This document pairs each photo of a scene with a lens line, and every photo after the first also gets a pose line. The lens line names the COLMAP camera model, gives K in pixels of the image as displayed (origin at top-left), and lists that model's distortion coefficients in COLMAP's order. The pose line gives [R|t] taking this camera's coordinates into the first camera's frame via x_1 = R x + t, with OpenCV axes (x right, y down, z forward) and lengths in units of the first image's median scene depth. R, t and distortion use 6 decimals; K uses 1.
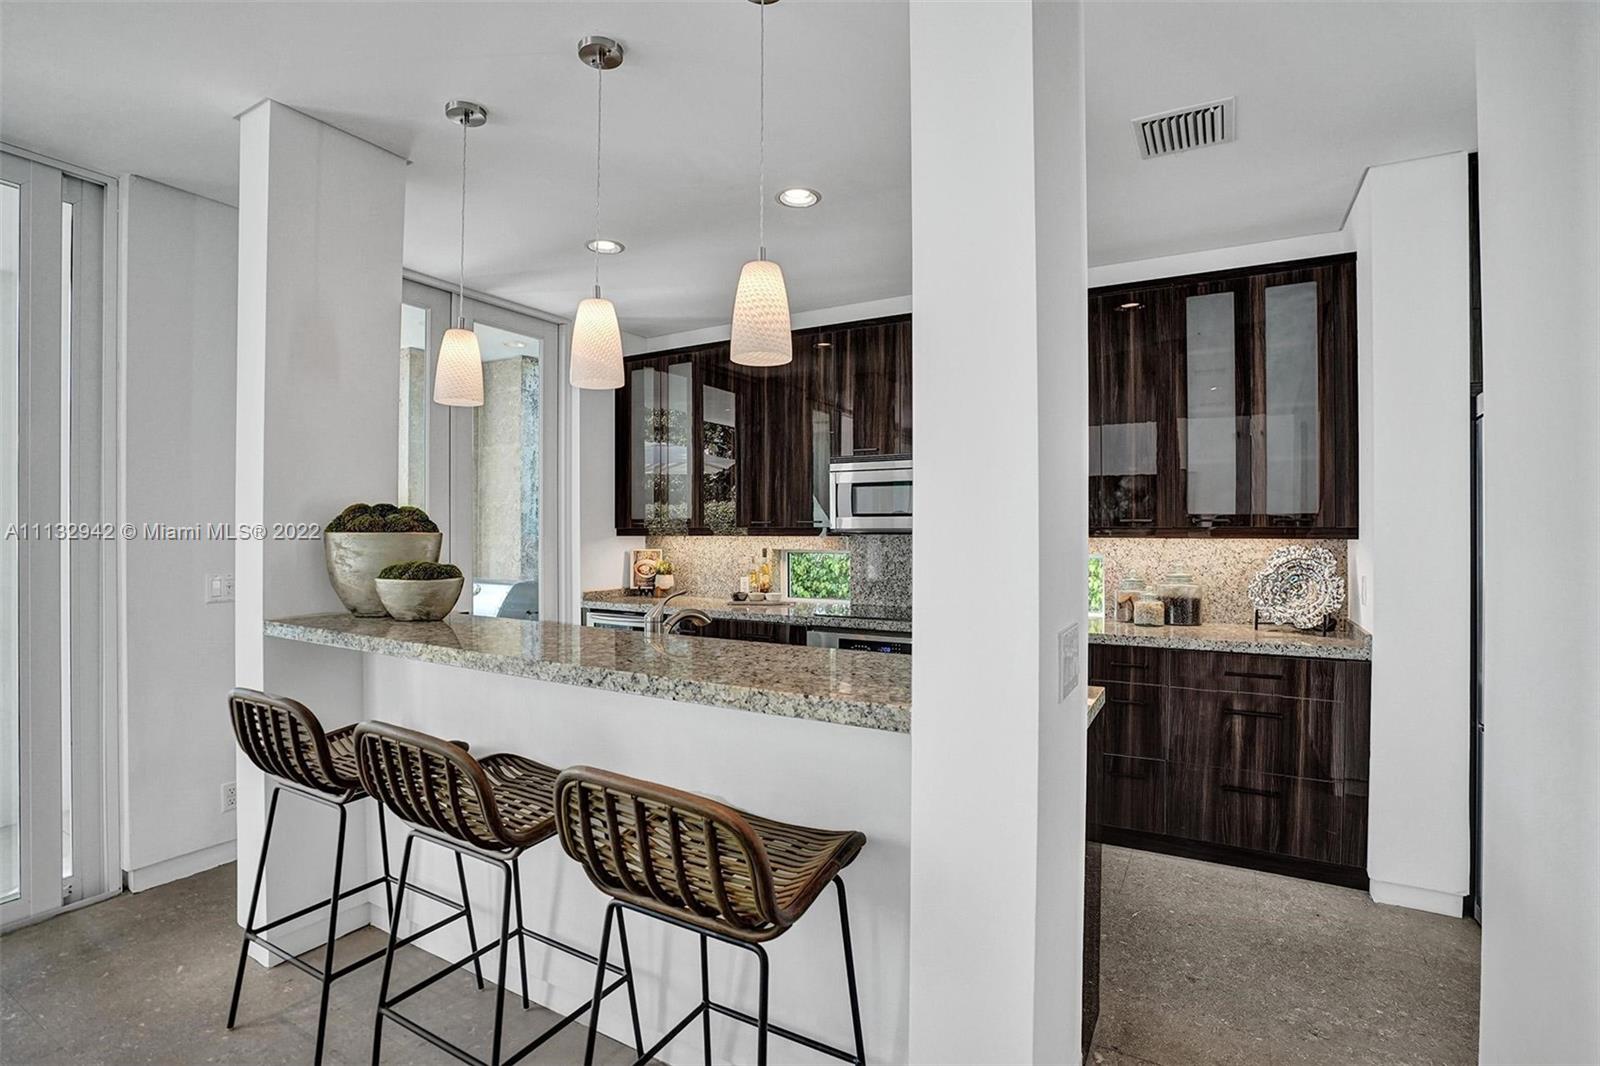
lens RADIAL K [[757.3, 0, 804.6], [0, 757.3, 524.3], [0, 0, 1]] dist [-0.068704, 0.024268]
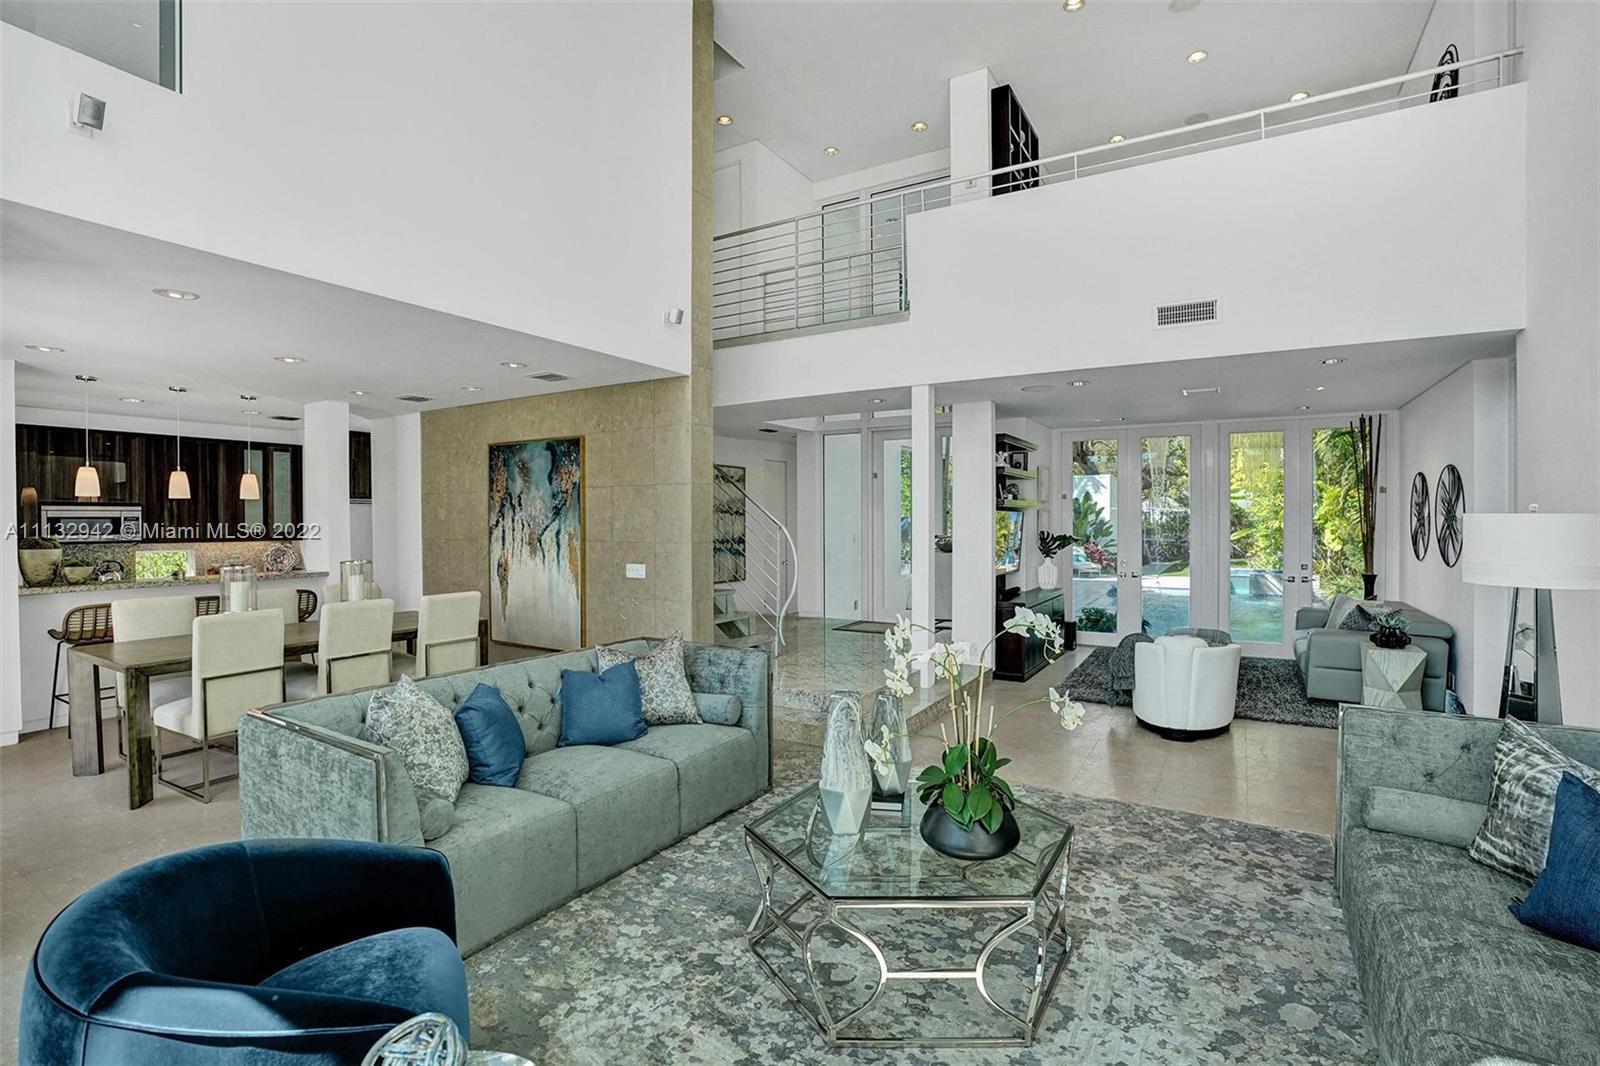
lens RADIAL K [[757.3, 0, 789.7], [0, 757.3, 518.1], [0, 0, 1]] dist [-0.068704, 0.024268]
pose [[0.033008, -0.001080, 0.999455, -2.774848], [-0.000553, 0.999999, 0.001099, -0.090056], [-0.999455, -0.000589, 0.033007, -1.400238]]
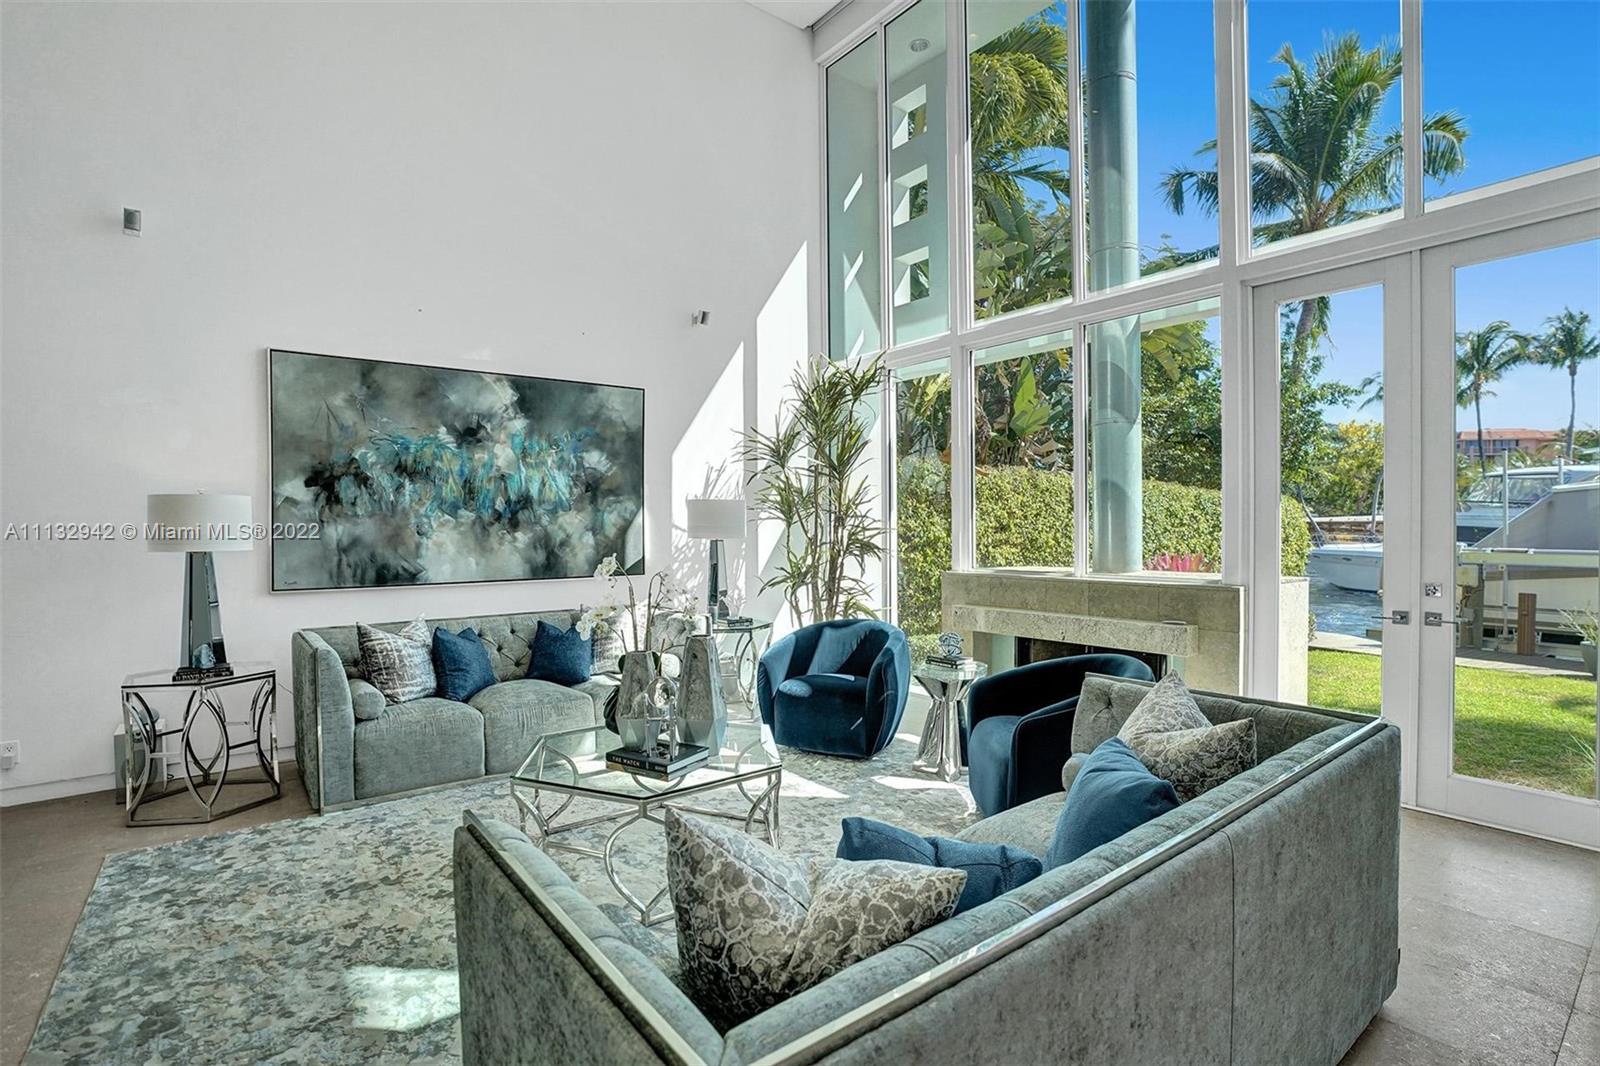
lens RADIAL K [[757.3, 0, 804.2], [0, 757.3, 534.8], [0, 0, 1]] dist [-0.068704, 0.024268]
pose [[-0.382448, 0.014605, -0.923862, -0.519684], [0.012883, 0.999862, 0.010473, -0.008429], [0.923887, -0.007897, -0.382583, -0.799178]]
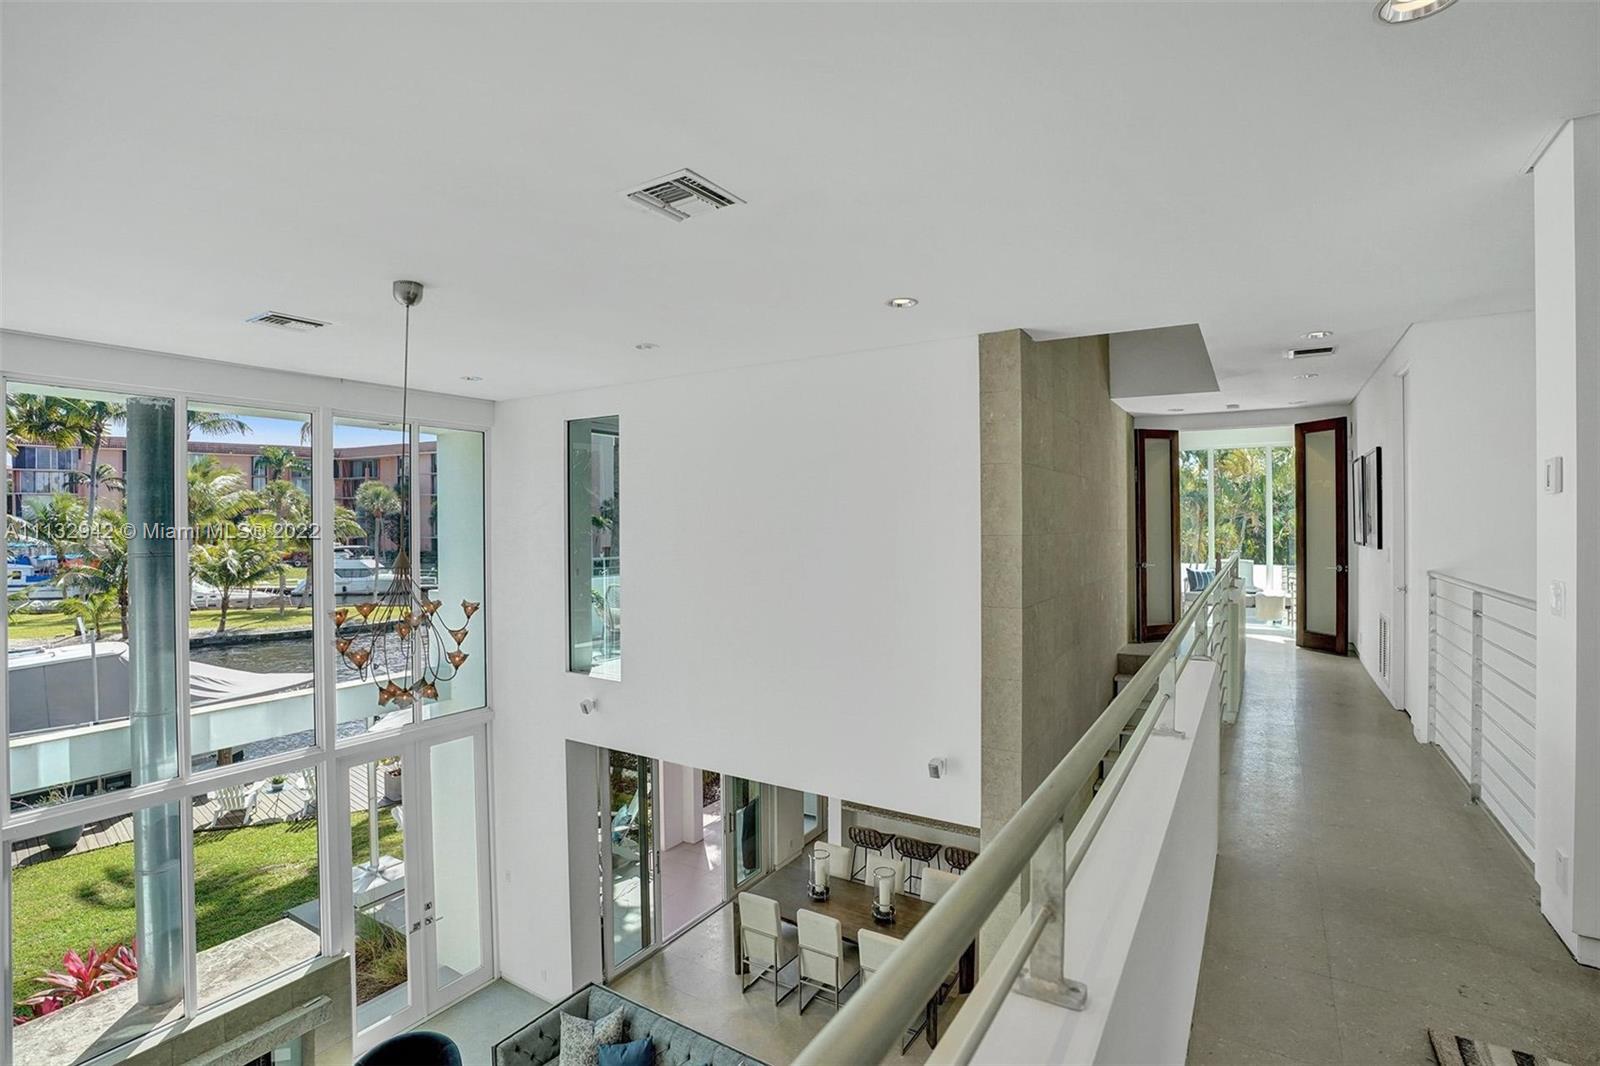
lens RADIAL K [[757.3, 0, 807.0], [0, 757.3, 522.2], [0, 0, 1]] dist [-0.068704, 0.024268]
pose [[0.999119, -0.005927, -0.041557, -0.694806], [0.006261, 0.999949, 0.007926, -1.423473], [0.041508, -0.008179, 0.999105, -3.071918]]
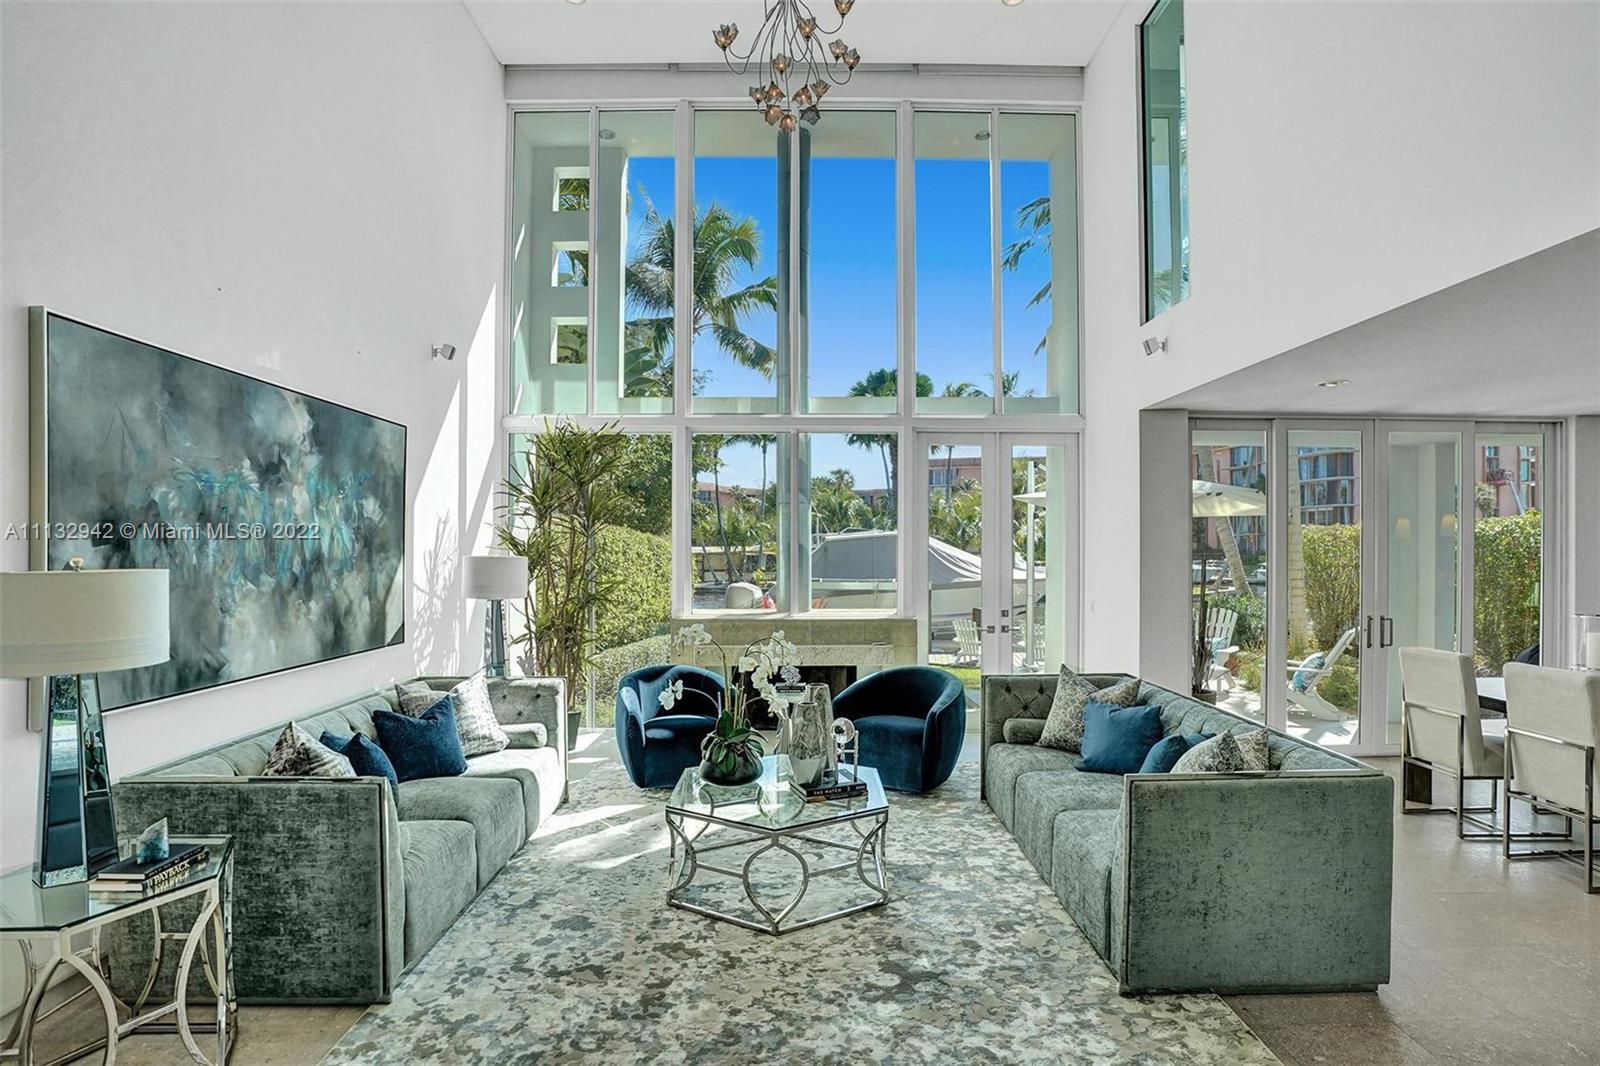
lens RADIAL K [[757.3, 0, 798.6], [0, 757.3, 549.9], [0, 0, 1]] dist [-0.068704, 0.024268]
pose [[0.494424, -0.000736, -0.869221, -0.247199], [0.004748, 0.999987, 0.001854, -0.117200], [0.869208, -0.005044, 0.494421, -2.286691]]
